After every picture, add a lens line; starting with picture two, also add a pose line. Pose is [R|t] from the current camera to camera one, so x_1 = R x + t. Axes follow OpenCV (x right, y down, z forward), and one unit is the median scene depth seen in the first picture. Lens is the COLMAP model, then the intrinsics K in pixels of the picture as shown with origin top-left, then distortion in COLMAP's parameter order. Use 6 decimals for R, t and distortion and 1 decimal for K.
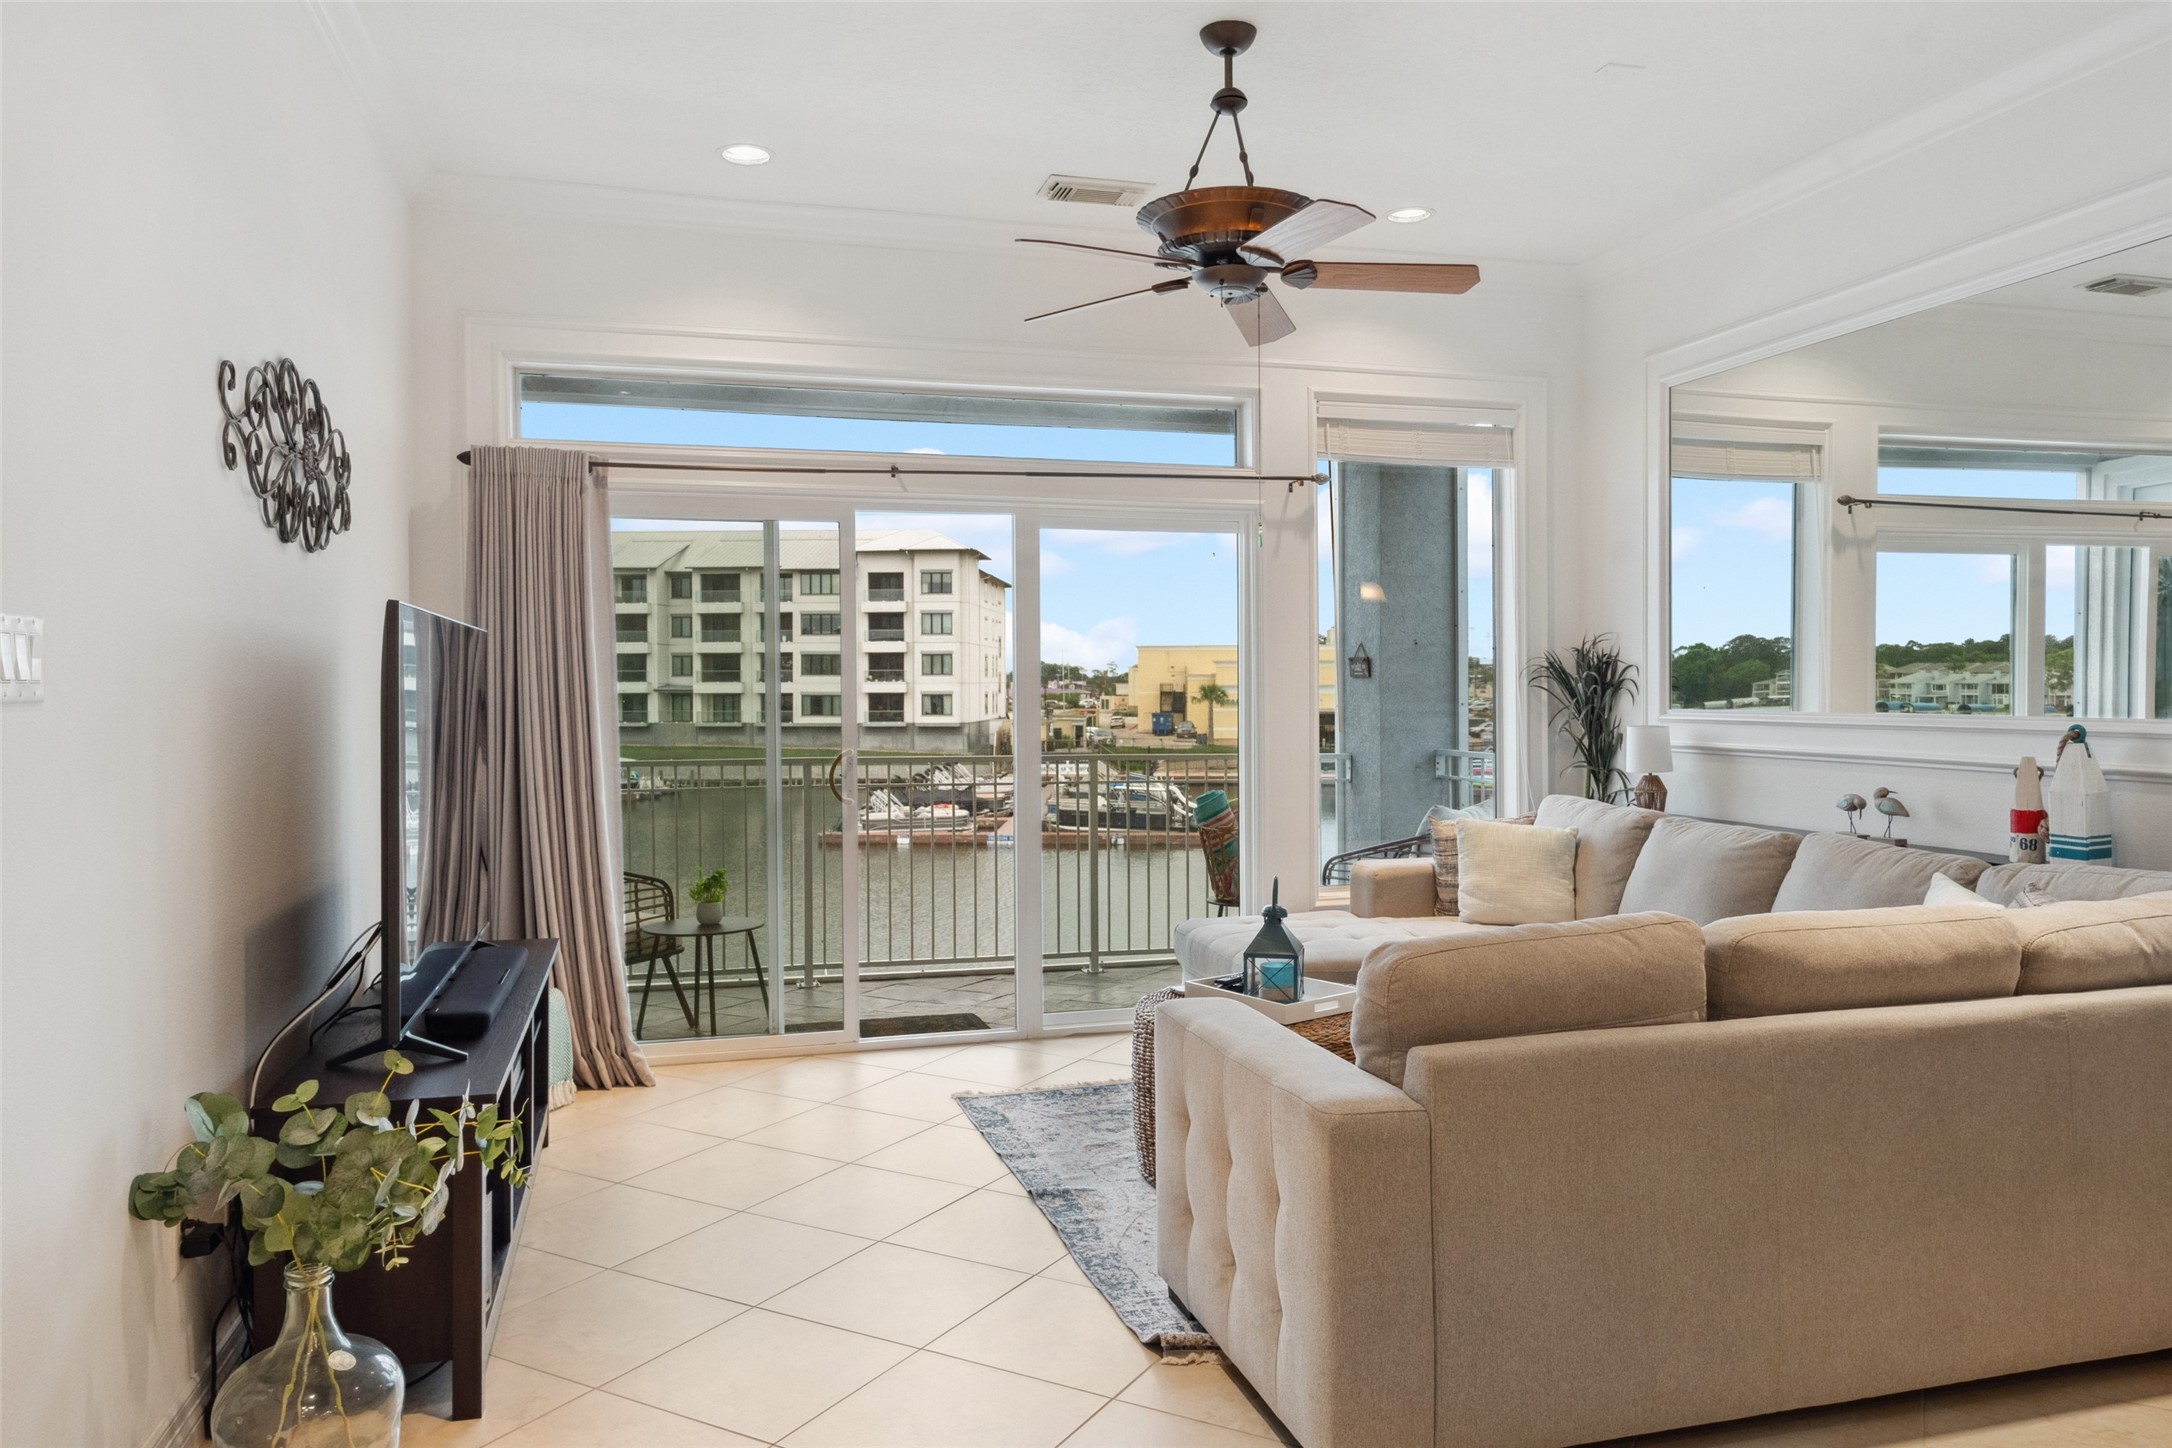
lens RADIAL K [[1496.4, 0, 1086.0], [0, 1496.4, 724.0], [0, 0, 1]] dist [0.006640, -0.000018]
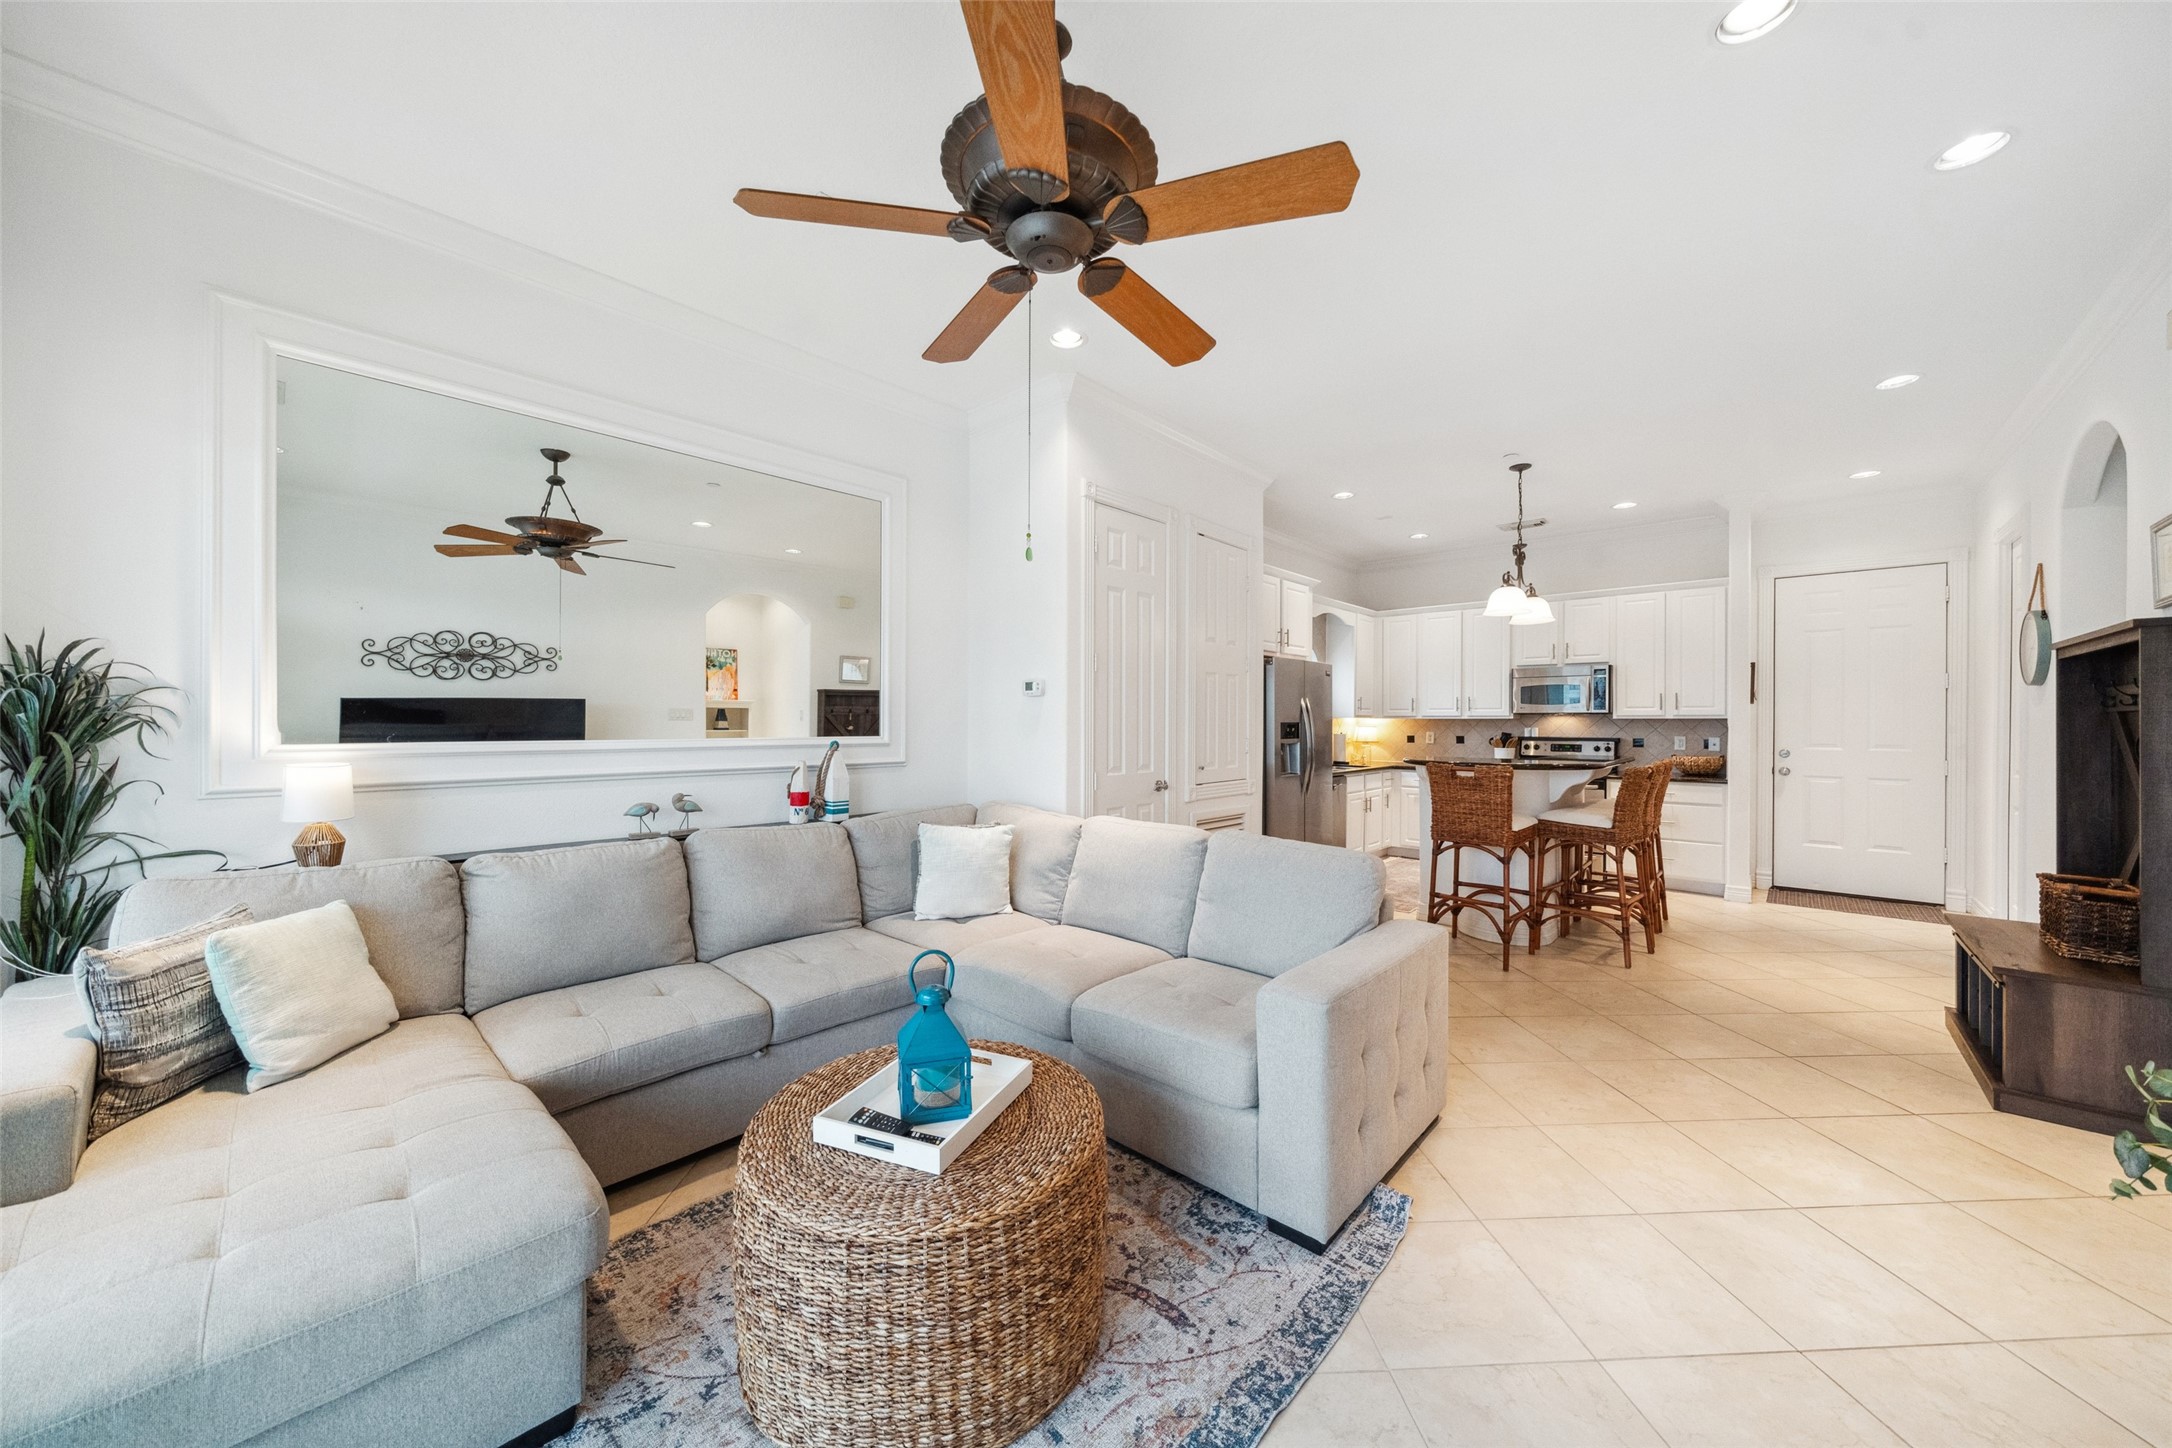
lens RADIAL K [[749.3, 0, 1087.0], [0, 749.3, 700.4], [0, 0, 1]] dist [-0.005406, -0.000196]
pose [[-0.522214, 0.024831, 0.852453, -0.208356], [0.018775, 0.999669, -0.017618, -0.020159], [-0.852608, 0.006805, -0.522507, 0.885568]]
